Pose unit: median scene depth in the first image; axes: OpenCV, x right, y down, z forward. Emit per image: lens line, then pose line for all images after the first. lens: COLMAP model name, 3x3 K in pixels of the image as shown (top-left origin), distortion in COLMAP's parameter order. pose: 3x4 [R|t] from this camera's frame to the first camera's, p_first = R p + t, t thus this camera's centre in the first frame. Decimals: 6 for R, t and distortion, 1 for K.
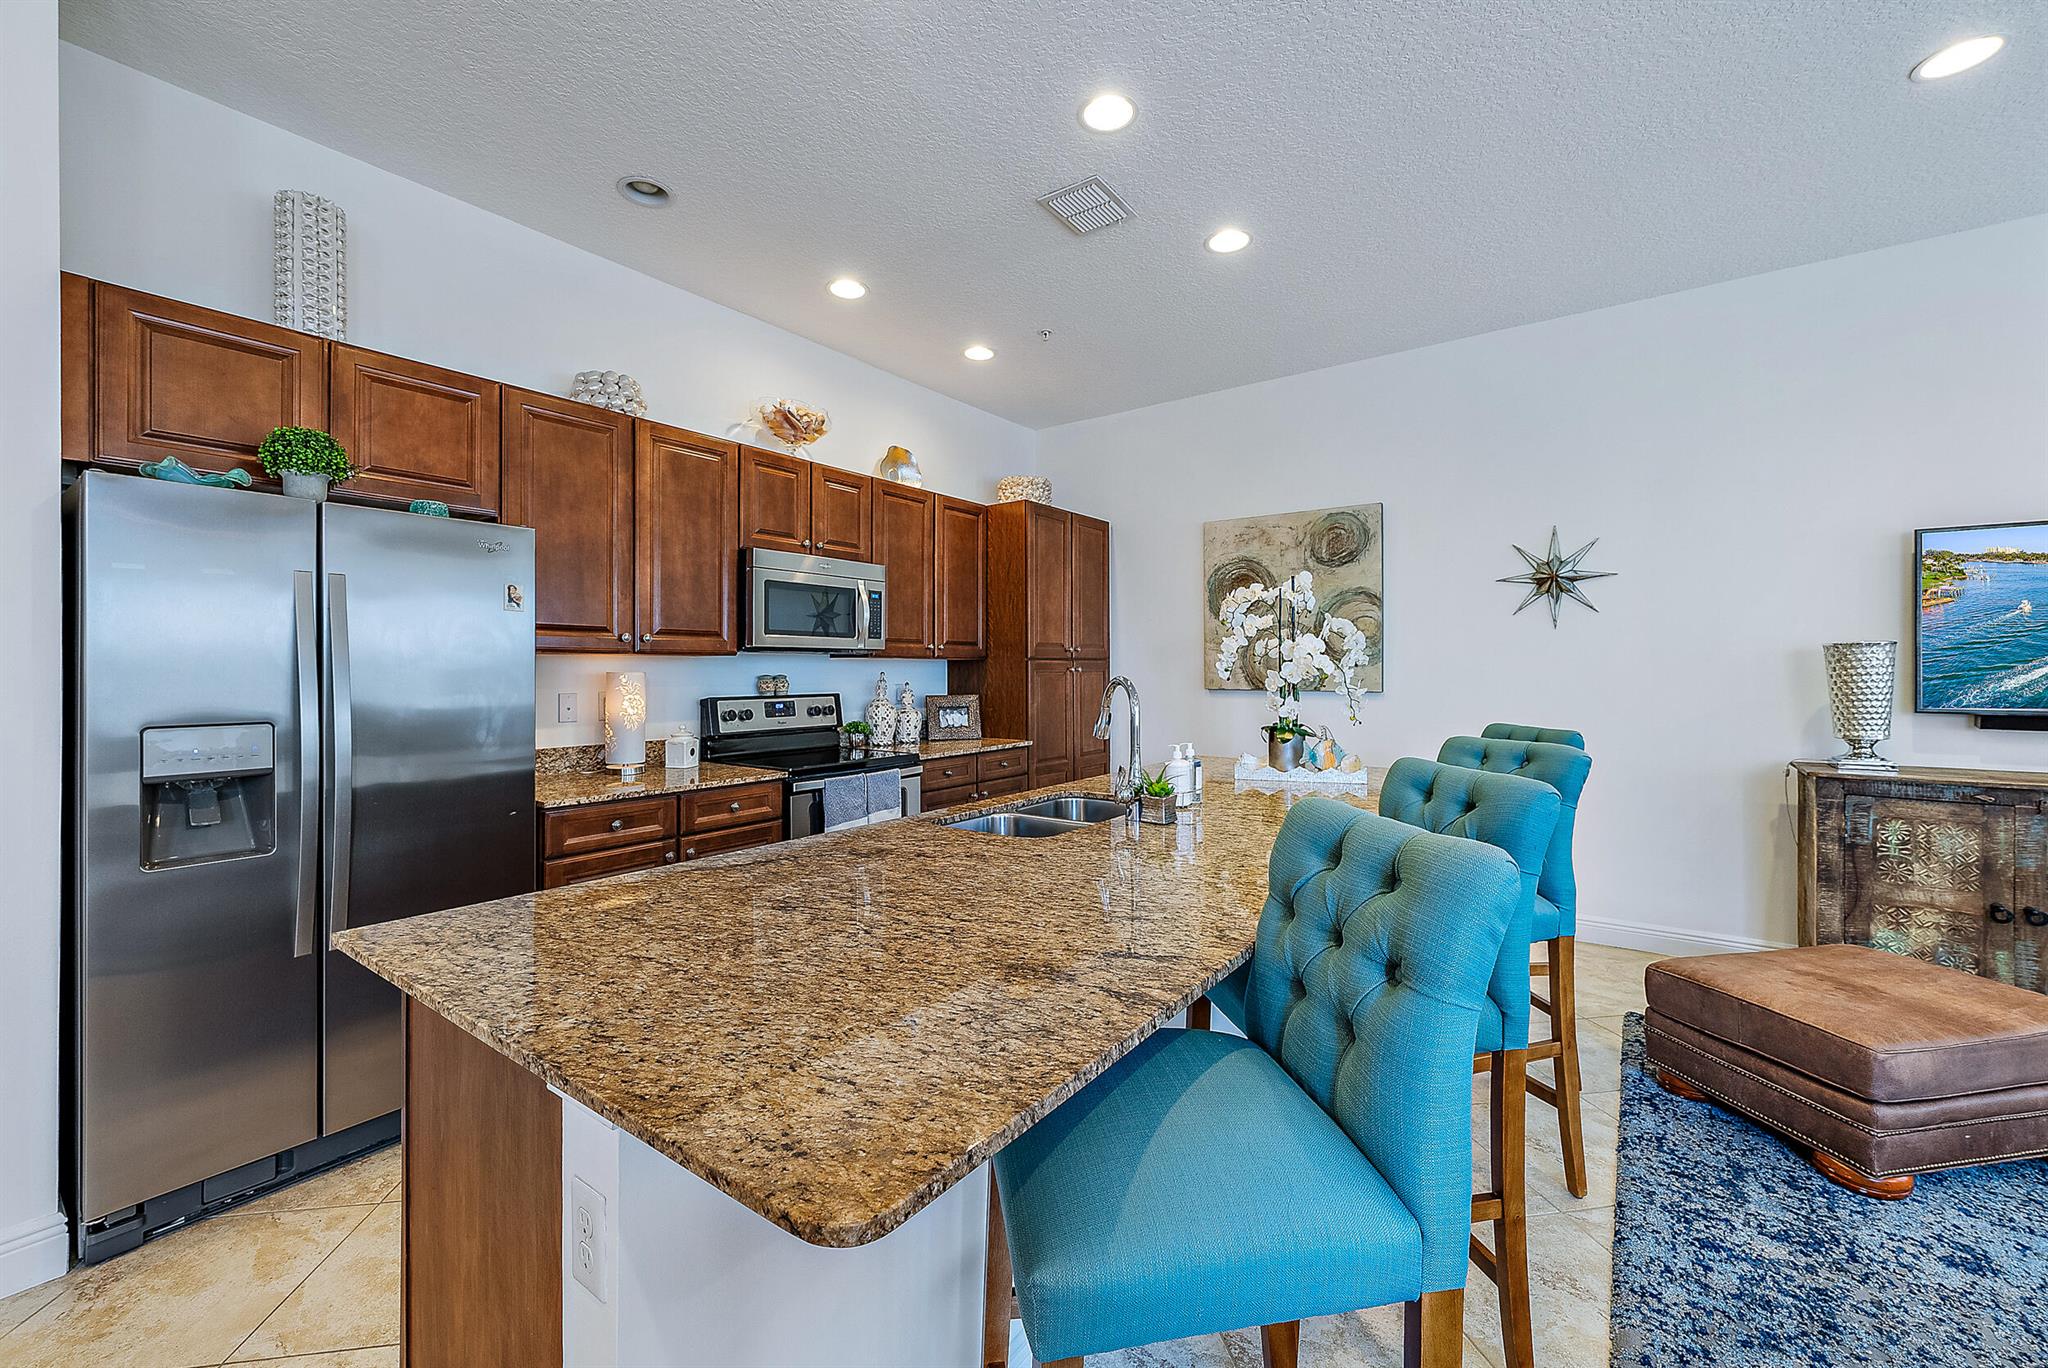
lens RADIAL K [[819.2, 0, 1029.6], [0, 819.2, 672.6], [0, 0, 1]] dist [-0.001545, -0.000027]
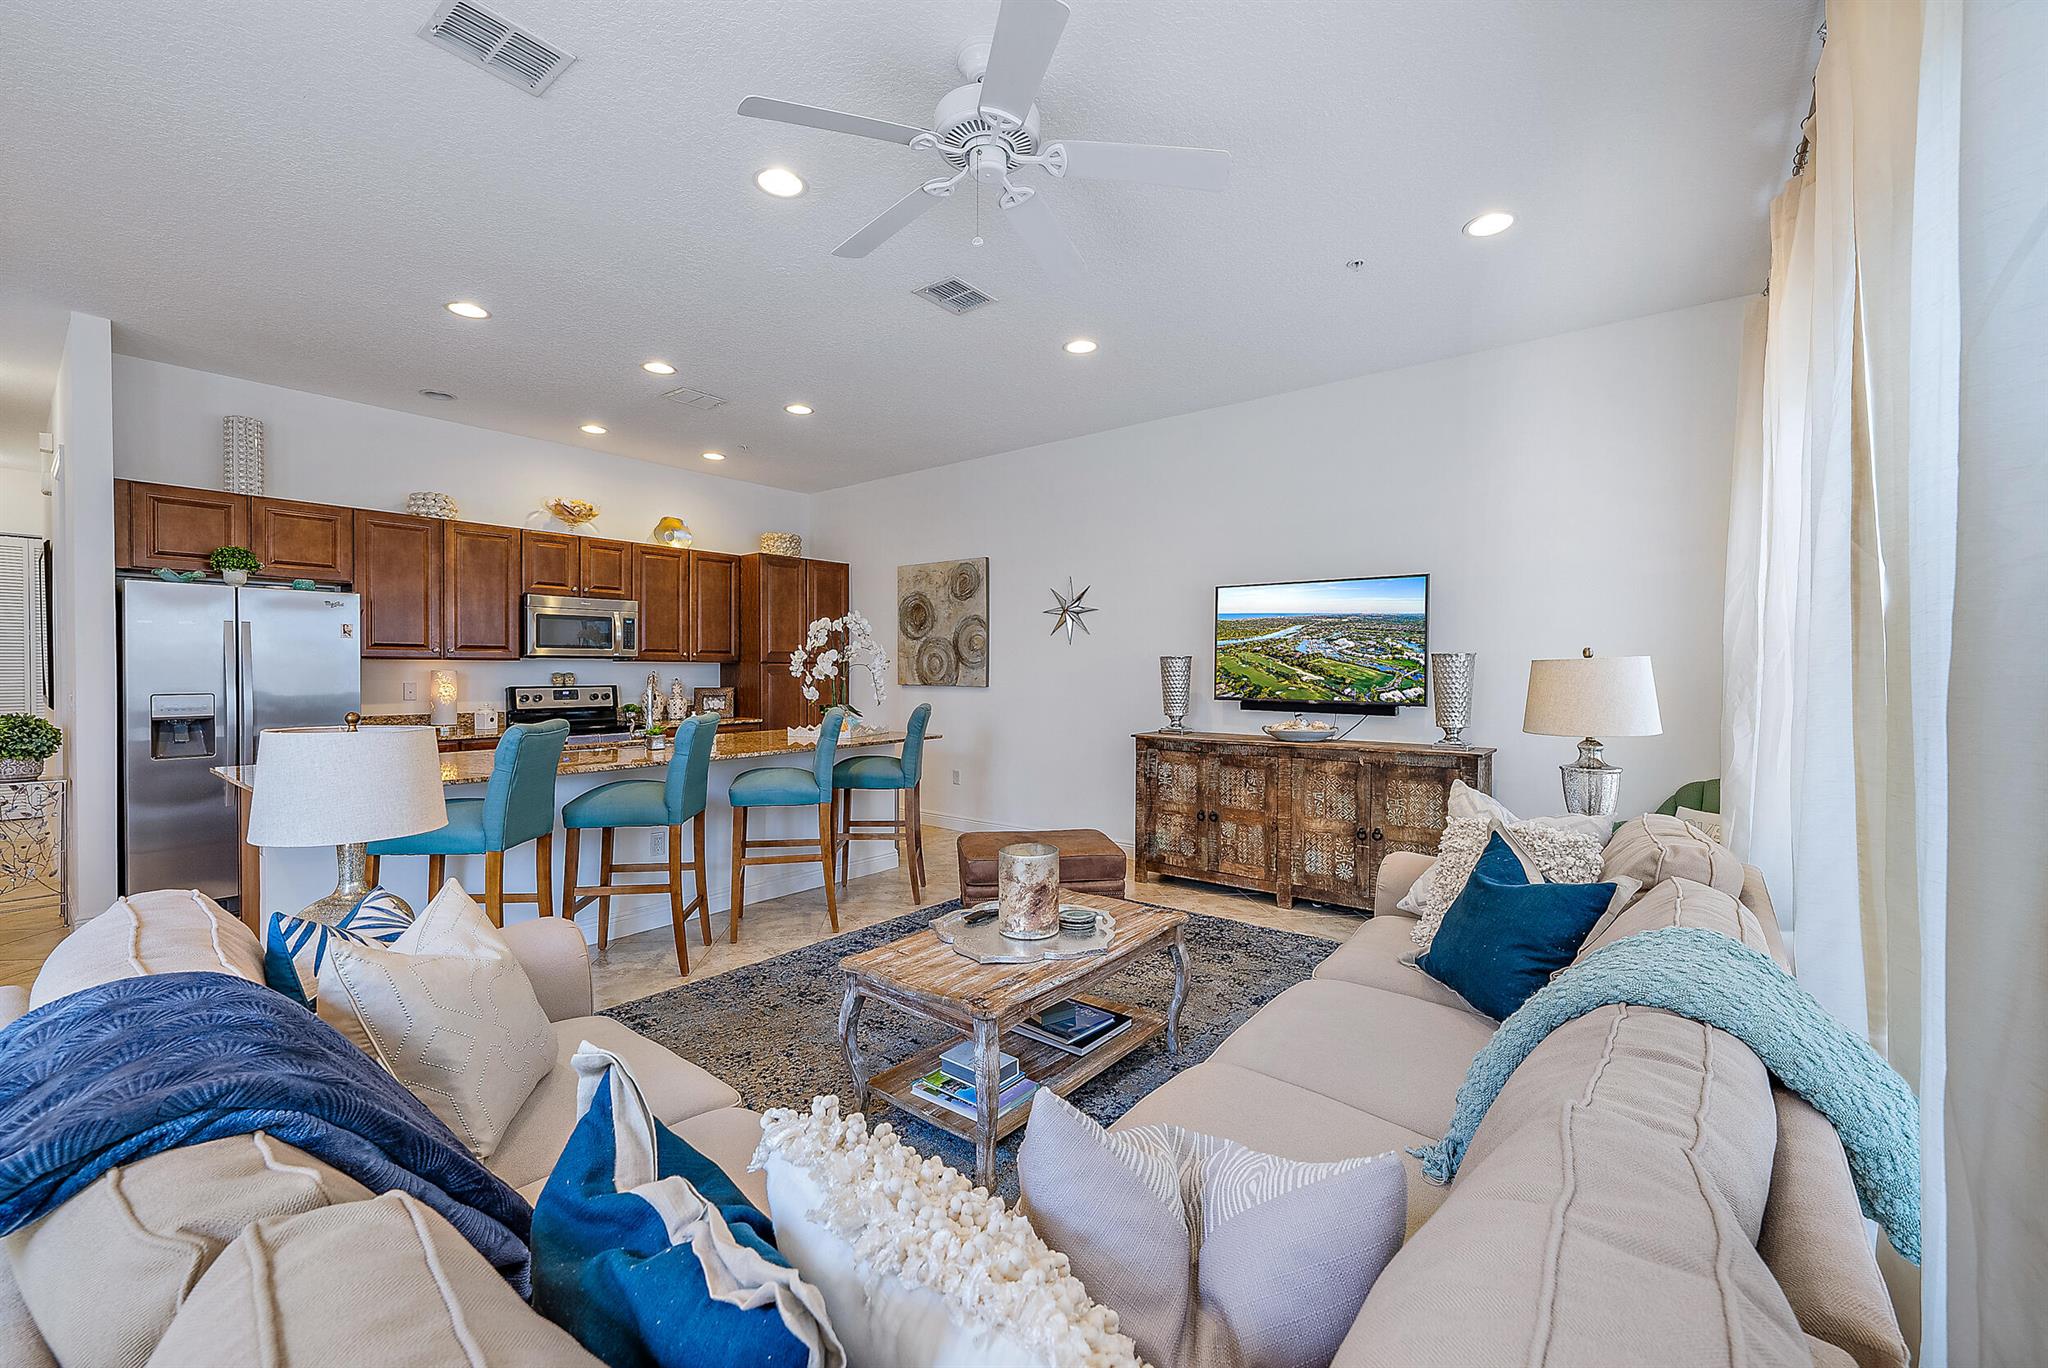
lens RADIAL K [[829.6, 0, 1040.6], [0, 829.6, 678.5], [0, 0, 1]] dist [0.000223, 0.000263]
pose [[0.999331, 0.005847, -0.036103, 0.807092], [-0.005596, 0.999960, 0.007048, -0.002718], [0.036142, -0.006842, 0.999323, -0.665733]]
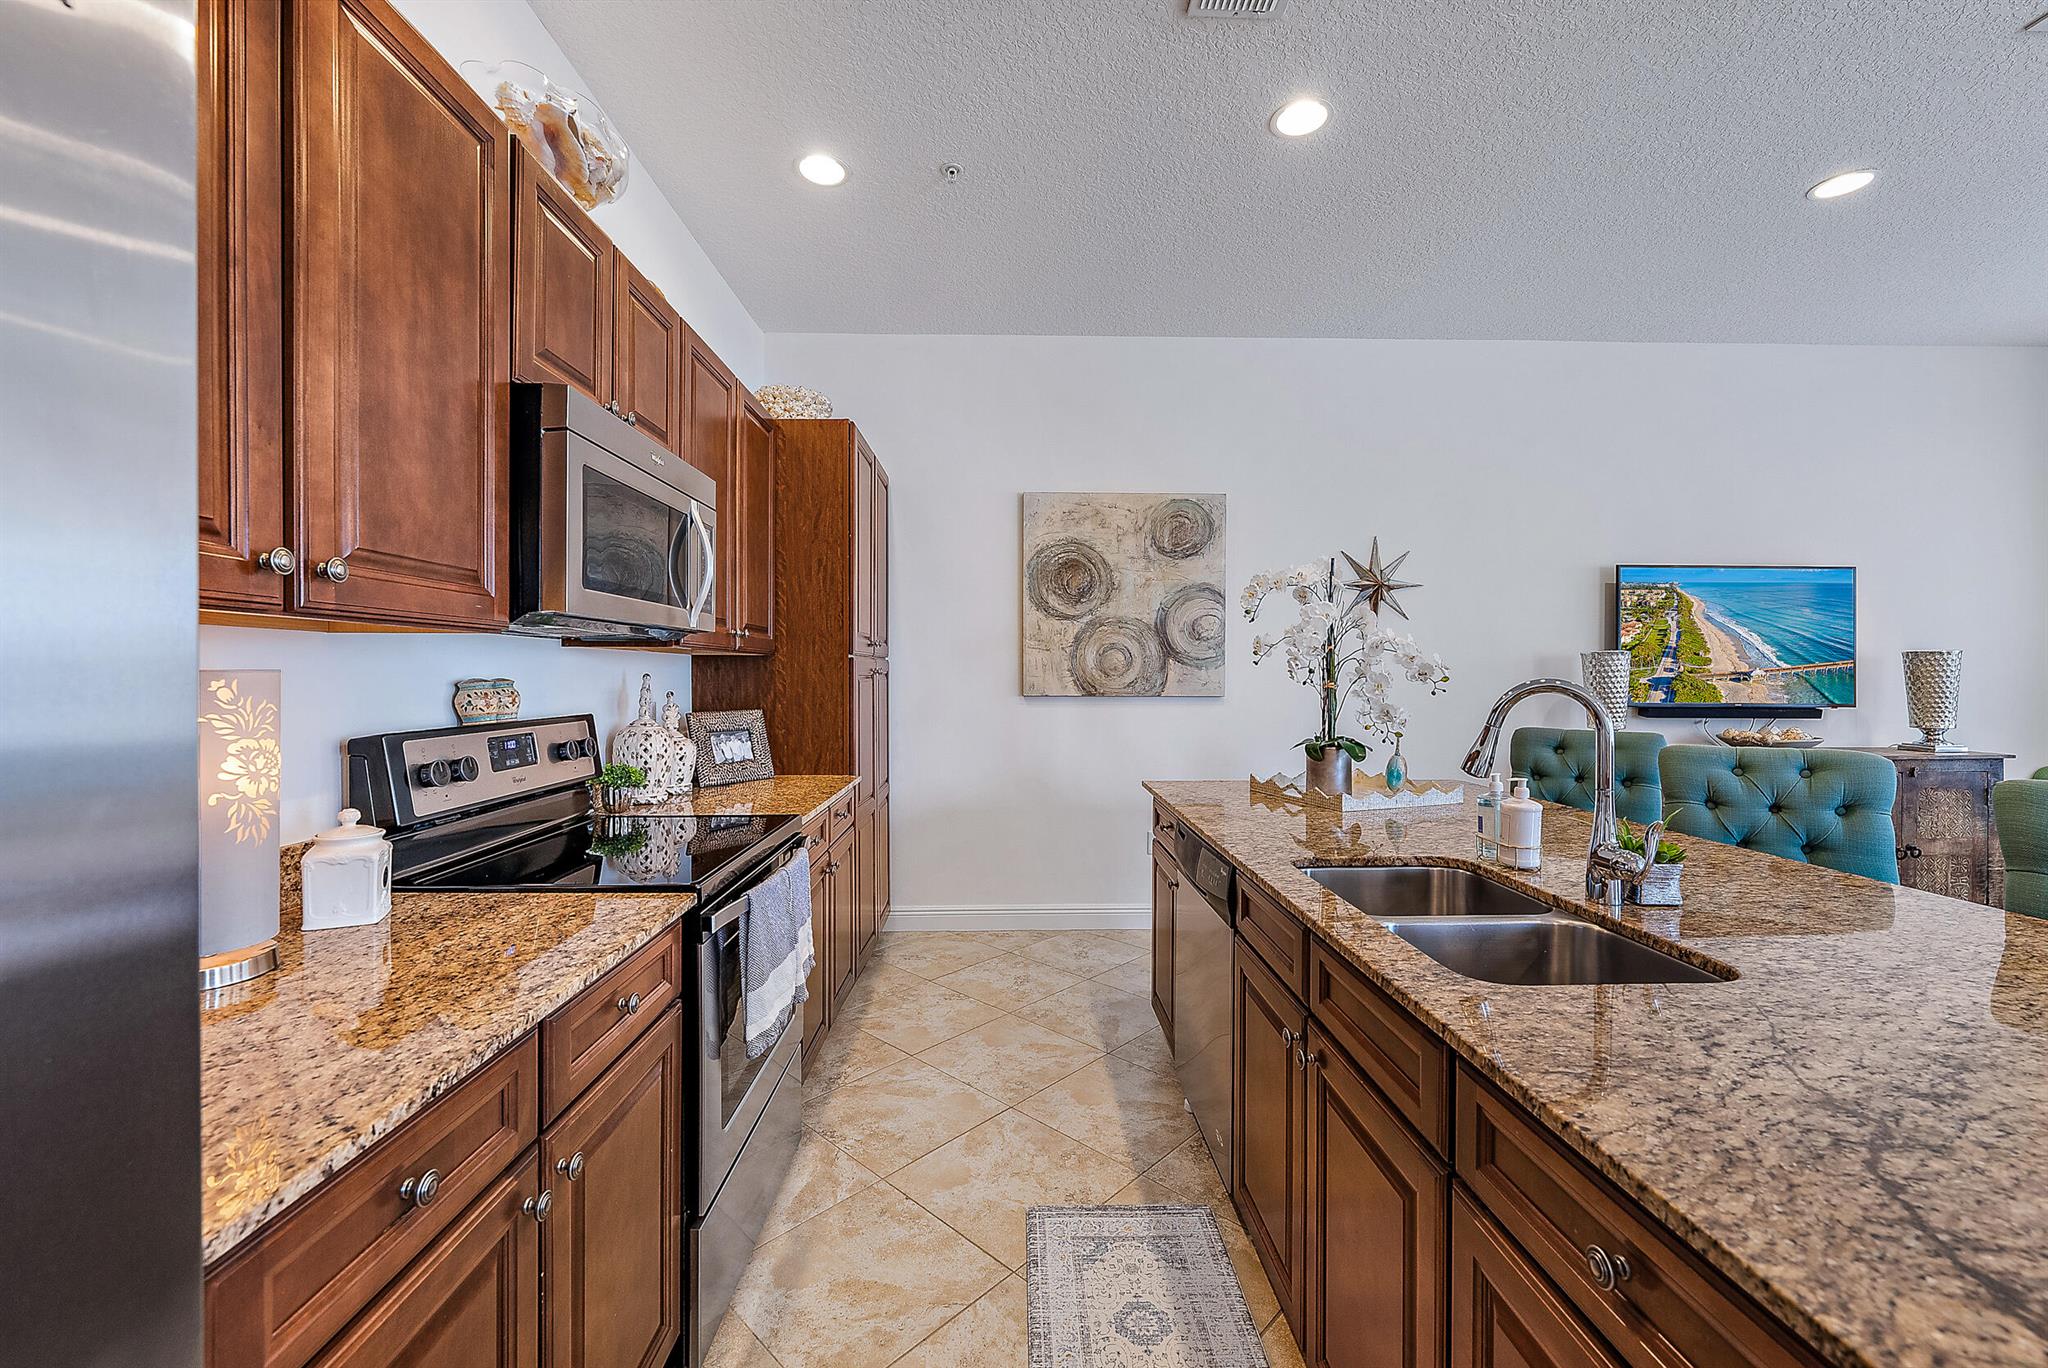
lens RADIAL K [[819.2, 0, 1029.6], [0, 819.2, 672.6], [0, 0, 1]] dist [-0.001545, -0.000027]
pose [[0.787643, 0.003340, 0.616123, -0.448925], [0.000683, 0.999980, -0.006293, 0.003243], [-0.616131, 0.005378, 0.787625, 0.556326]]
